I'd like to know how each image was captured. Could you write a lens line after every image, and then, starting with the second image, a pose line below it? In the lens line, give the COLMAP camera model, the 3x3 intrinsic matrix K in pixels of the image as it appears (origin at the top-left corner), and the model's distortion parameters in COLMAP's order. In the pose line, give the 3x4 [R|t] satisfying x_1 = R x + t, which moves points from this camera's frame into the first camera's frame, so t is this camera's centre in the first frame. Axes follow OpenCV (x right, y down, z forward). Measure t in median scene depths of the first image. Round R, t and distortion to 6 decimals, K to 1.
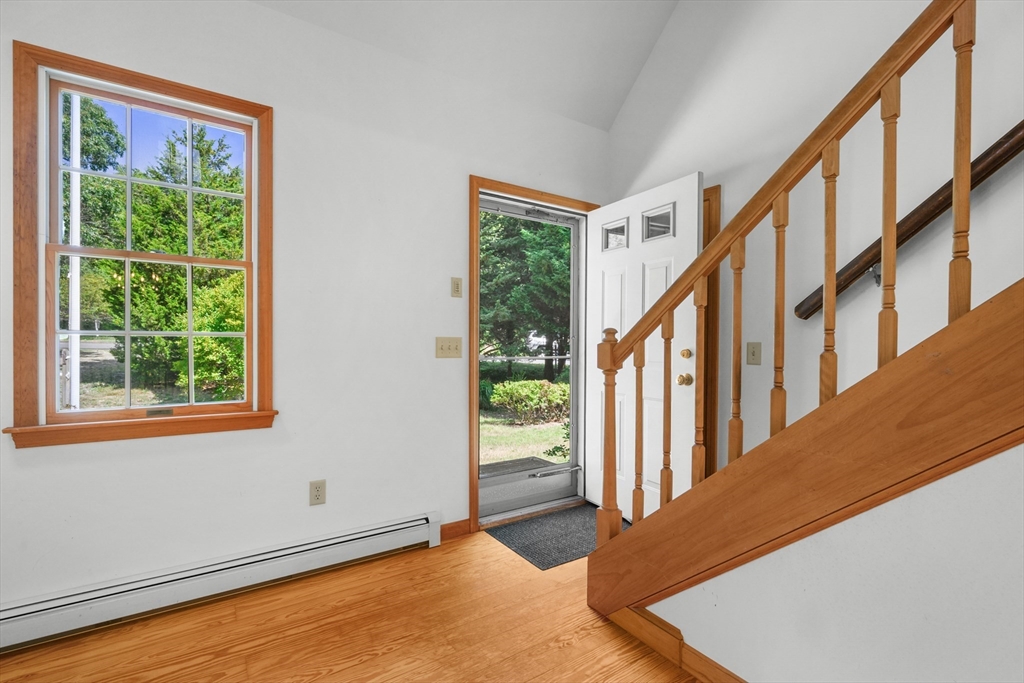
lens RADIAL K [[445.3, 0, 510.7], [0, 445.3, 344.2], [0, 0, 1]] dist [0.001904, 0.000239]
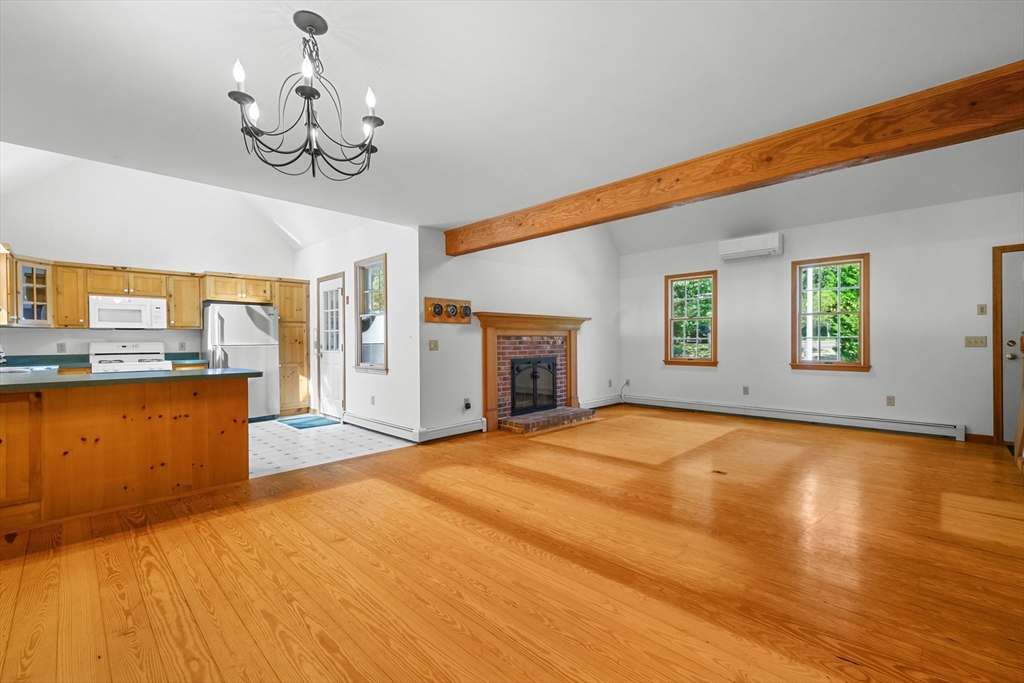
lens RADIAL K [[445.3, 0, 510.7], [0, 445.3, 344.2], [0, 0, 1]] dist [0.001904, 0.000239]
pose [[0.197487, -0.001512, -0.980304, 1.359580], [0.000448, 0.999999, -0.001452, 0.018801], [0.980305, -0.000152, 0.197487, -1.339938]]
